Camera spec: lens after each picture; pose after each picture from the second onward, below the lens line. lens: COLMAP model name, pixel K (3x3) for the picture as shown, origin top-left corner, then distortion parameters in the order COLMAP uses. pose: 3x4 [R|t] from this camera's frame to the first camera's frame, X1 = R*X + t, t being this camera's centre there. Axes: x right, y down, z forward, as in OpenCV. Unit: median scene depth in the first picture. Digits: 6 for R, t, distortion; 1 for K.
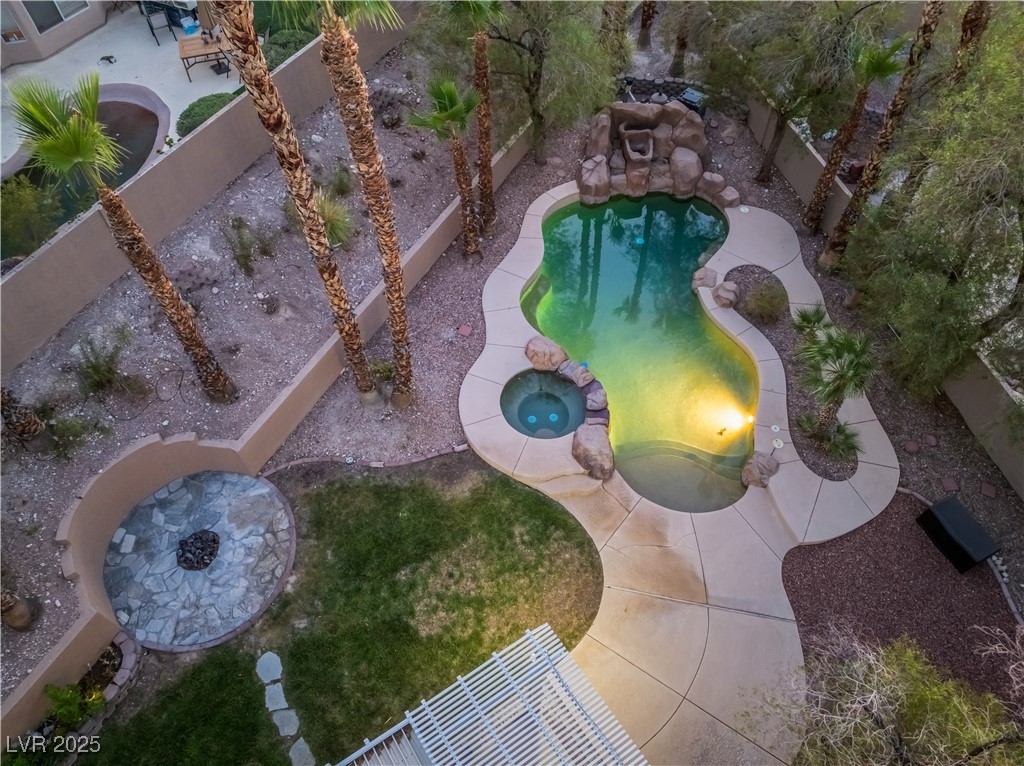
lens RADIAL K [[724.6, 0, 509.5], [0, 724.6, 385.0], [0, 0, 1]] dist [-0.039621, 0.005990]
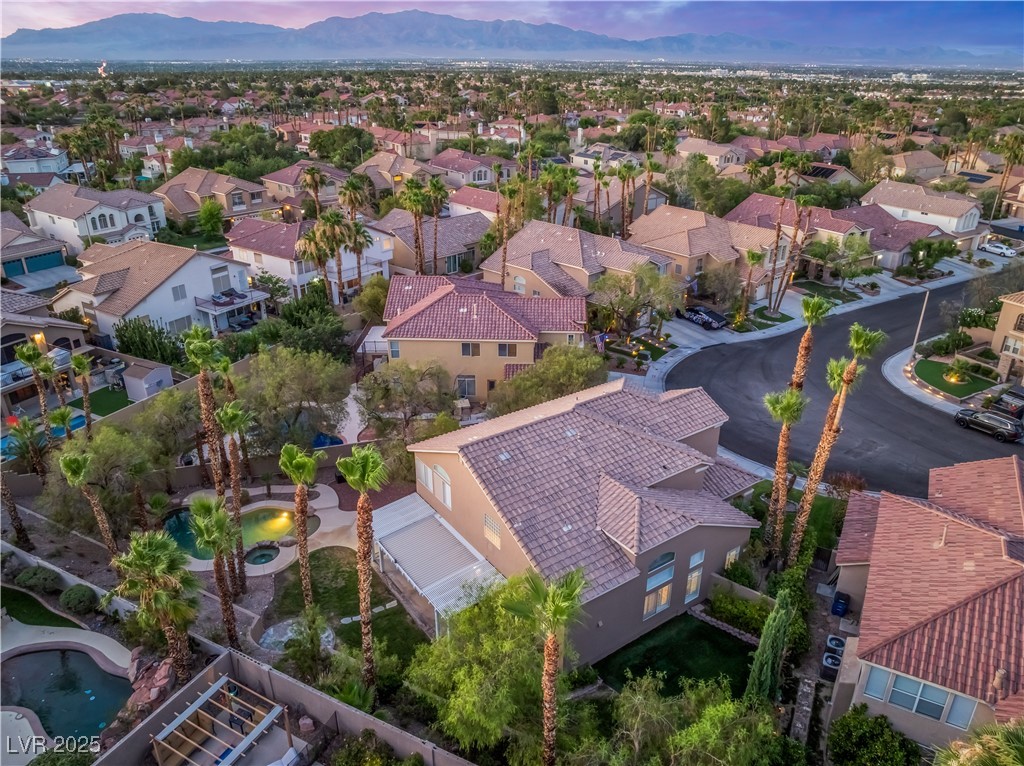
lens RADIAL K [[721.1, 0, 512.0], [0, 721.1, 383.0], [0, 0, 1]] dist [-0.042954, 0.011618]
pose [[-0.025834, -0.408329, 0.912469, -2.250857], [0.812539, 0.523140, 0.257109, -0.248566], [-0.582334, 0.748059, 0.318269, -0.840739]]
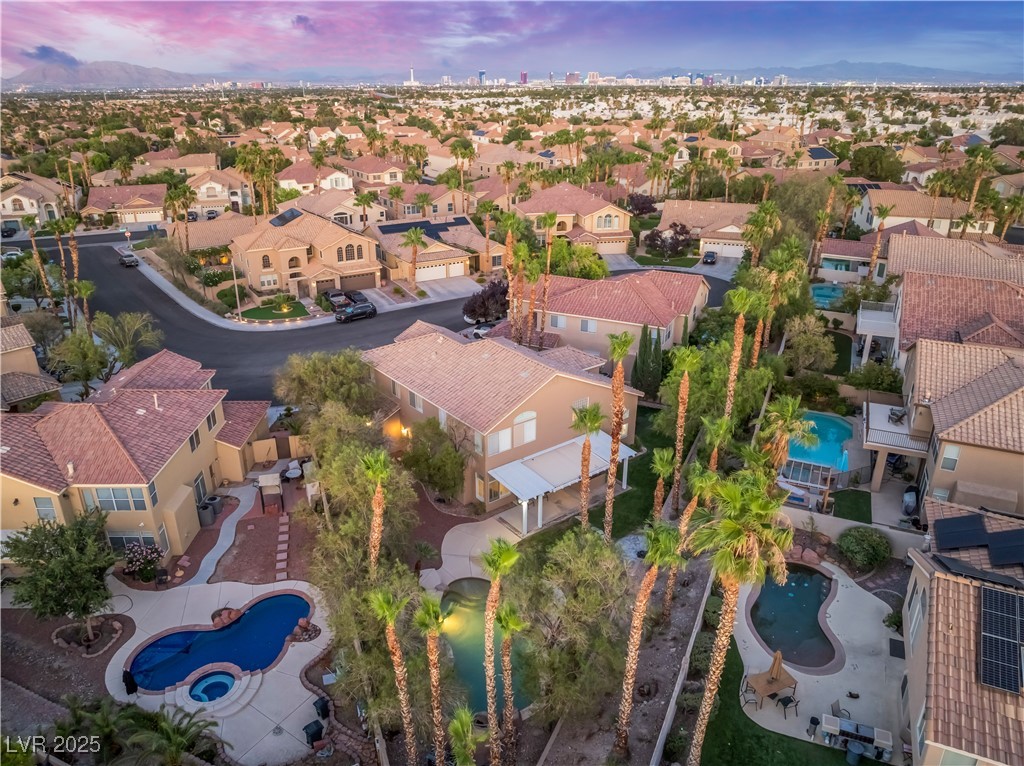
lens RADIAL K [[724.0, 0, 512.0], [0, 724.0, 383.0], [0, 0, 1]] dist [-0.038991, 0.000201]
pose [[-0.996729, 0.037897, -0.071384, 0.273475], [-0.061559, 0.216328, 0.974378, -2.682125], [0.052368, 0.975585, -0.213288, 0.900108]]
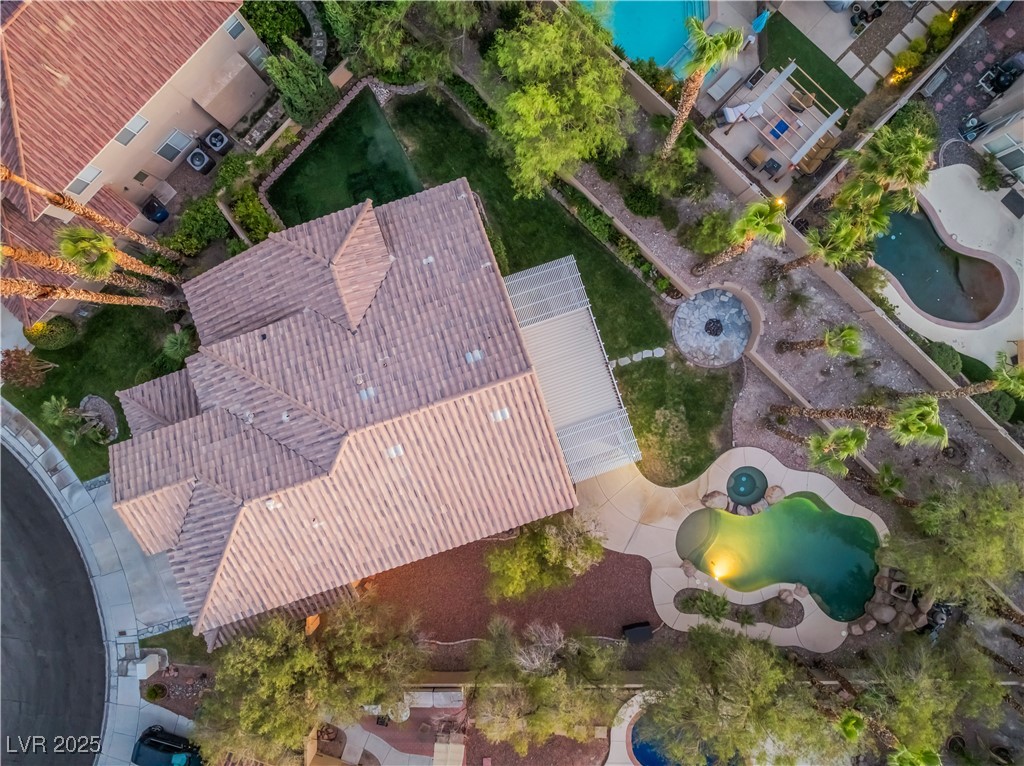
lens RADIAL K [[722.6, 0, 509.1], [0, 722.6, 387.6], [0, 0, 1]] dist [-0.029313, -0.007307]
pose [[-0.250638, 0.967421, 0.035739, -0.151031], [-0.778630, -0.223389, 0.586373, -0.684970], [0.575253, 0.119140, 0.809253, -1.301556]]
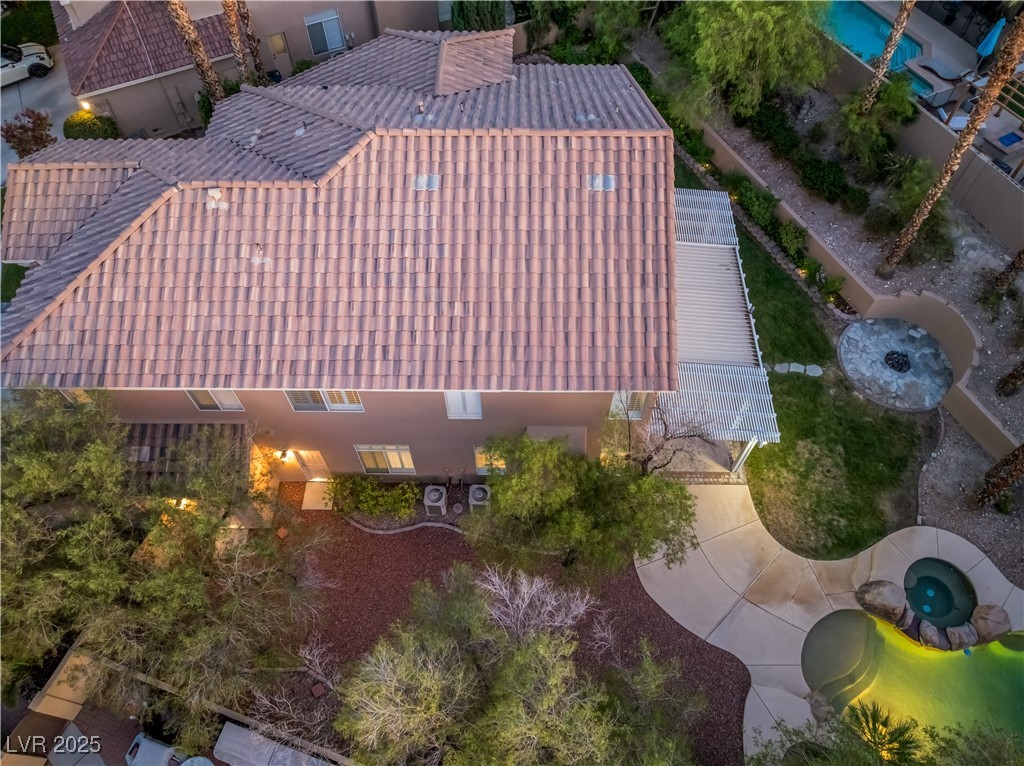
lens RADIAL K [[721.1, 0, 512.0], [0, 721.1, 383.0], [0, 0, 1]] dist [-0.042954, 0.011618]
pose [[-0.560921, 0.706641, -0.431308, 0.812123], [-0.666113, -0.075871, 0.741982, -0.402125], [0.491591, 0.703493, 0.513260, -0.257539]]
